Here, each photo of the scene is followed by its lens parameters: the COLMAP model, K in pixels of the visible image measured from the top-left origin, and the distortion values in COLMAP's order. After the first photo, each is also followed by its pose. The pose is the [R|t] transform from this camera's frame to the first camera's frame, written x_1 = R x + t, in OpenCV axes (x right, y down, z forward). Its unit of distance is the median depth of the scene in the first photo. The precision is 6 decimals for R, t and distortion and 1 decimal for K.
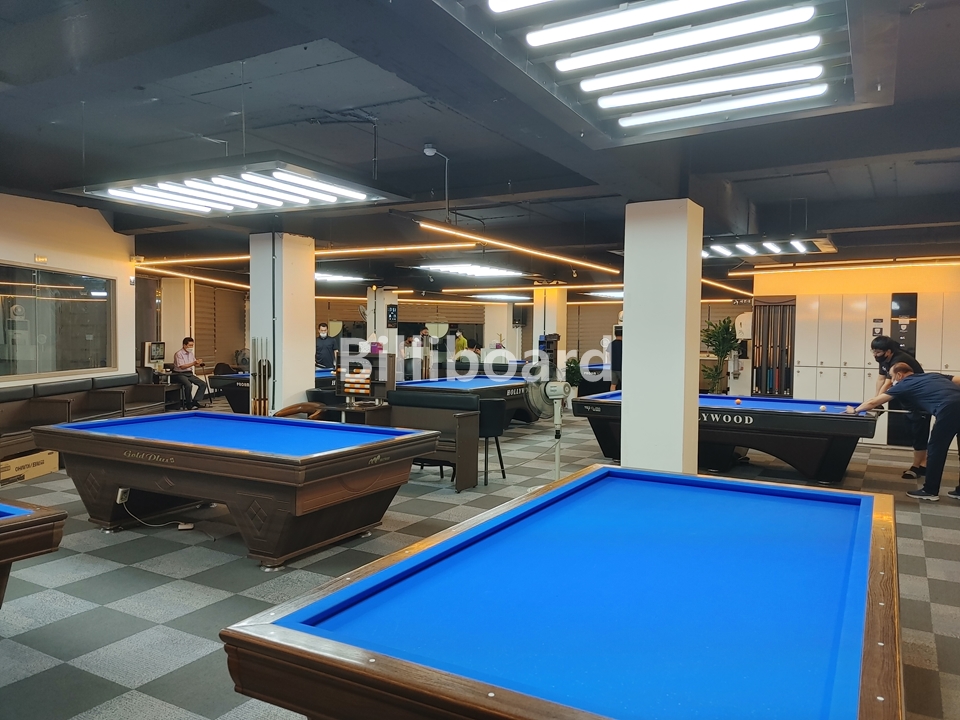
lens RADIAL K [[731.1, 0, 480.0], [0, 731.1, 360.0], [0, 0, 1]] dist [0.026974, -0.002924]
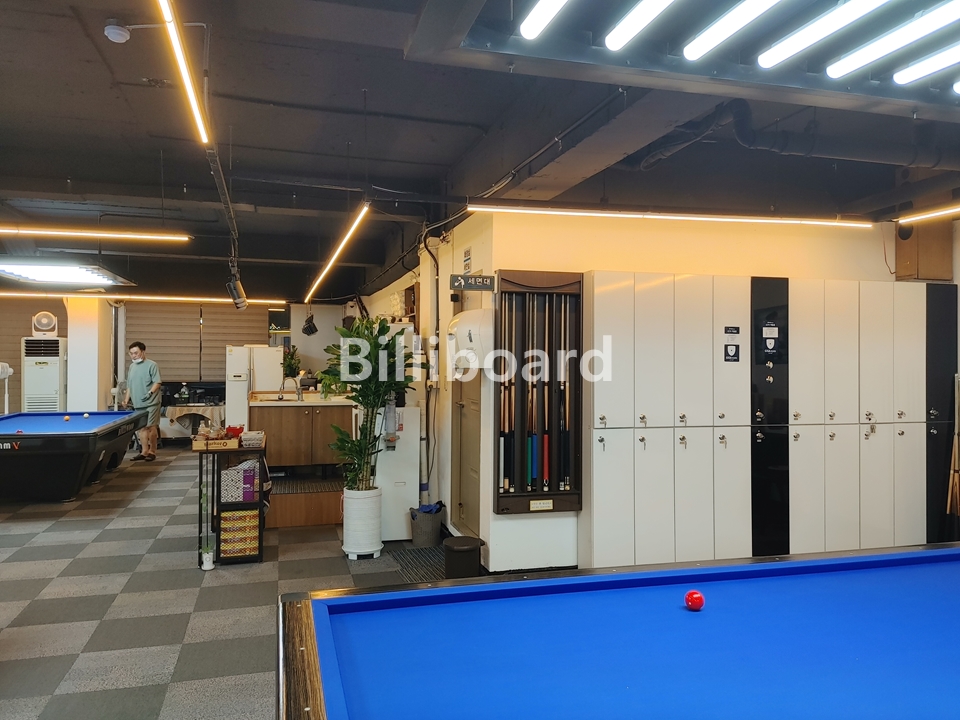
lens RADIAL K [[731.1, 0, 480.0], [0, 731.1, 360.0], [0, 0, 1]] dist [0.026974, -0.002924]
pose [[0.716418, -0.006786, 0.697638, 0.062434], [0.026327, 0.999503, -0.017314, -0.026486], [-0.697174, 0.030771, 0.716241, 0.696291]]
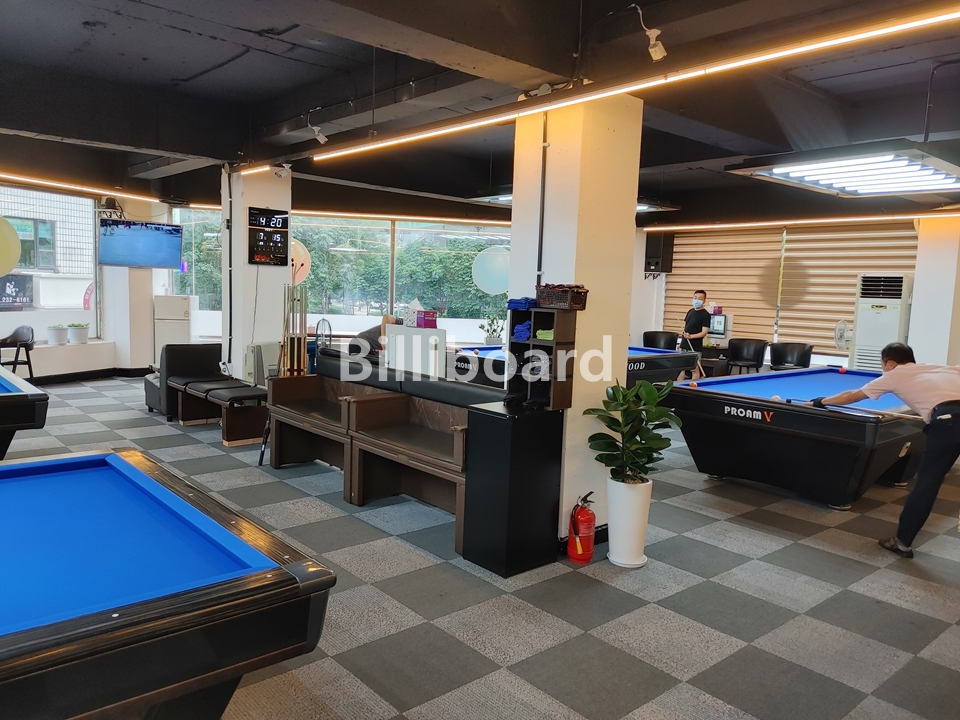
lens RADIAL K [[731.1, 0, 480.0], [0, 731.1, 360.0], [0, 0, 1]] dist [0.026974, -0.002924]
pose [[0.935337, 0.059192, -0.348770, 0.208421], [-0.040058, 0.997283, 0.061826, -0.030625], [0.351482, -0.043857, 0.935167, 0.942945]]
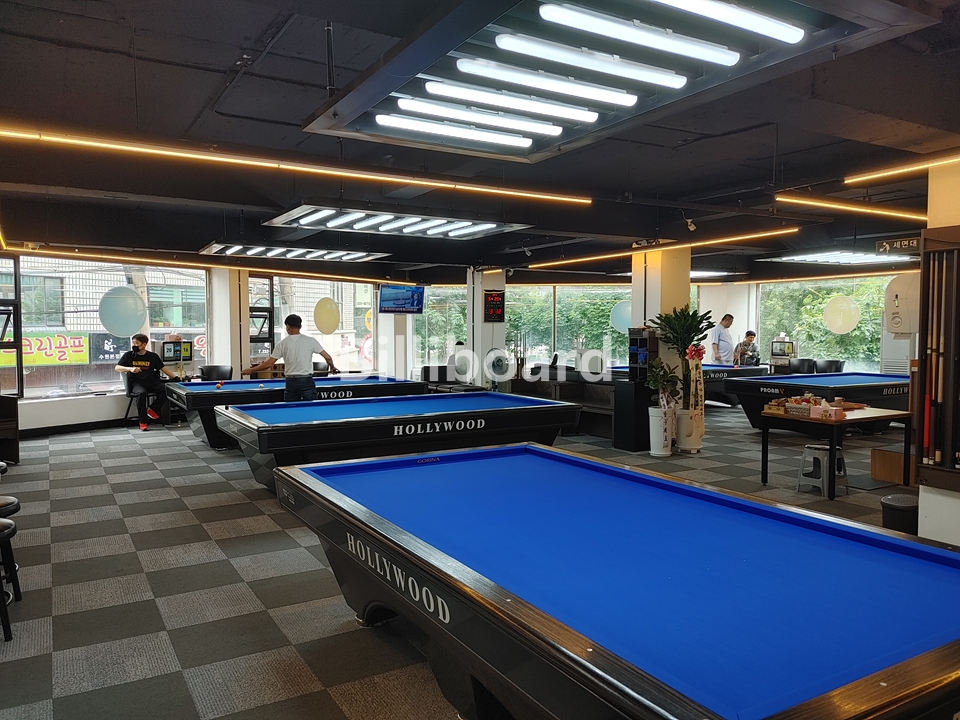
lens RADIAL K [[731.1, 0, 480.0], [0, 731.1, 360.0], [0, 0, 1]] dist [0.026974, -0.002924]
pose [[0.856420, 0.008669, -0.516207, 0.364094], [-0.006372, 0.999960, 0.006222, -0.014609], [0.516241, -0.002039, 0.856441, 0.517966]]
